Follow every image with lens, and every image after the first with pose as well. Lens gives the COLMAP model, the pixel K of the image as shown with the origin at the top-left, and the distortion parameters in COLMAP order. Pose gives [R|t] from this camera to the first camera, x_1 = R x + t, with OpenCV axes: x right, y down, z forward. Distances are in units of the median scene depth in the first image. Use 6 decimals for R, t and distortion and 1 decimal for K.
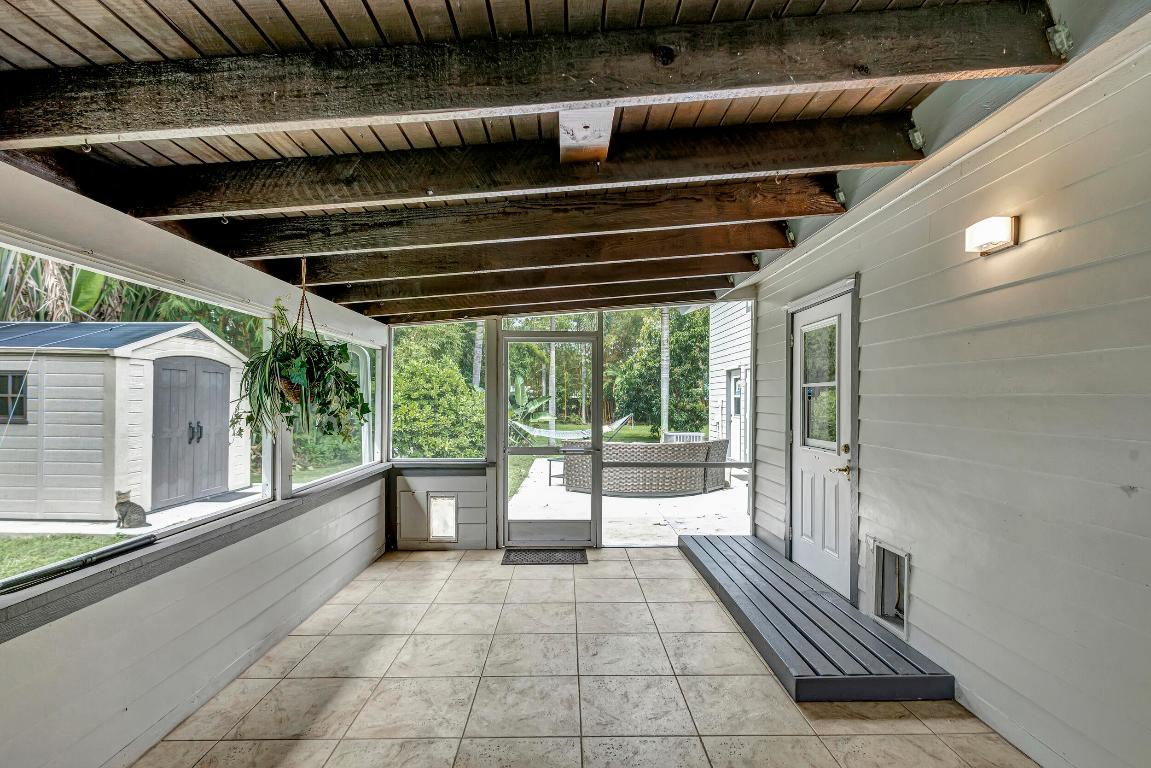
lens RADIAL K [[529.7, 0, 573.0], [0, 529.7, 399.6], [0, 0, 1]] dist [0.008063, 0.000030]
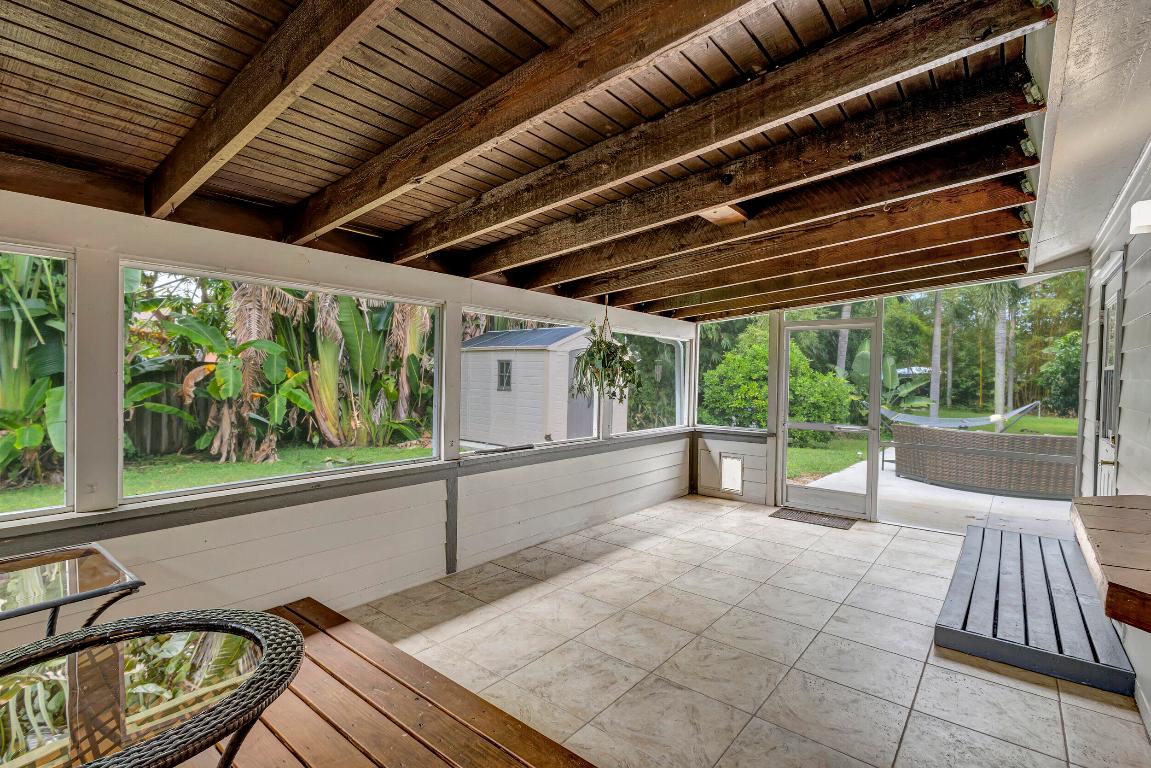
lens RADIAL K [[527.4, 0, 589.4], [0, 527.4, 380.0], [0, 0, 1]] dist [0.007683, -0.000385]
pose [[0.777141, 0.013128, -0.629190, 0.397820], [-0.013899, 0.999897, 0.003696, 0.000308], [0.629174, 0.005873, 0.777243, -0.264275]]
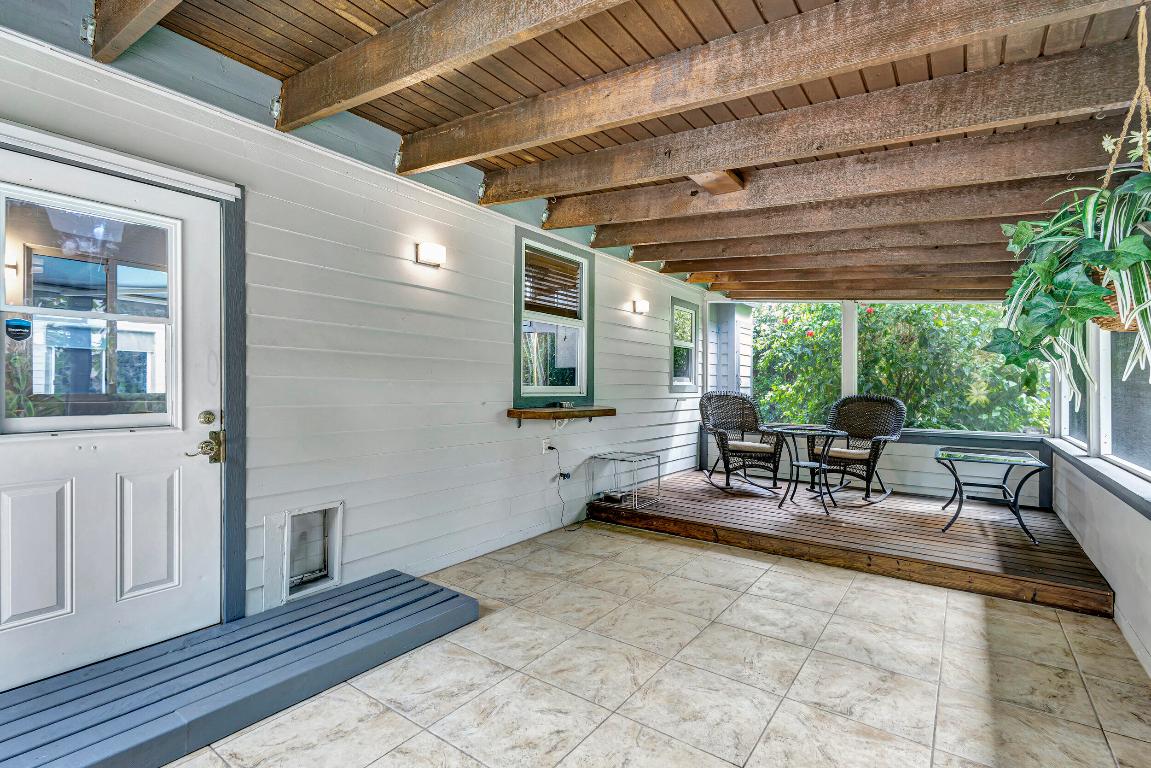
lens RADIAL K [[522.2, 0, 574.0], [0, 522.2, 395.9], [0, 0, 1]] dist [0.017134, 0.000168]
pose [[-0.791826, -0.020418, 0.610405, -0.306007], [-0.013542, 0.999782, 0.015876, 0.046558], [-0.610597, 0.004305, -0.791930, 1.265815]]
